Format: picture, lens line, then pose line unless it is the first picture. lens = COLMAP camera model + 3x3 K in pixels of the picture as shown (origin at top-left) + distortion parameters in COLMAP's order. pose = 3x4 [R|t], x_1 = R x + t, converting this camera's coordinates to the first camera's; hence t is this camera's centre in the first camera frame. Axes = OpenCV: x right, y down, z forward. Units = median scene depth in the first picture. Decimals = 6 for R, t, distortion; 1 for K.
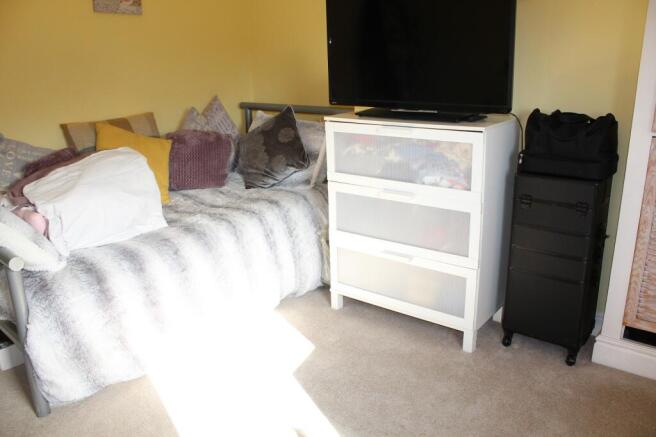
lens RADIAL K [[551.5, 0, 328.3], [0, 551.5, 221.6], [0, 0, 1]] dist [-0.020029, -0.006867]
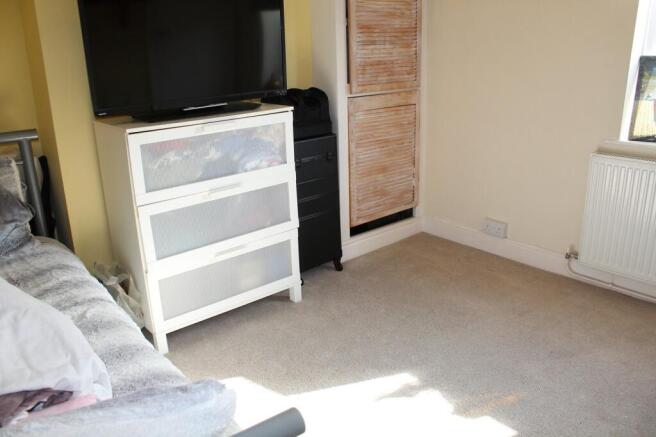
lens RADIAL K [[551.5, 0, 327.8], [0, 551.5, 215.0], [0, 0, 1]] dist [-0.020029, -0.006867]
pose [[0.224879, -0.287625, 0.930968, -0.792449], [0.325088, 0.922843, 0.206589, -0.157636], [-0.918557, 0.256189, 0.301031, 0.562929]]
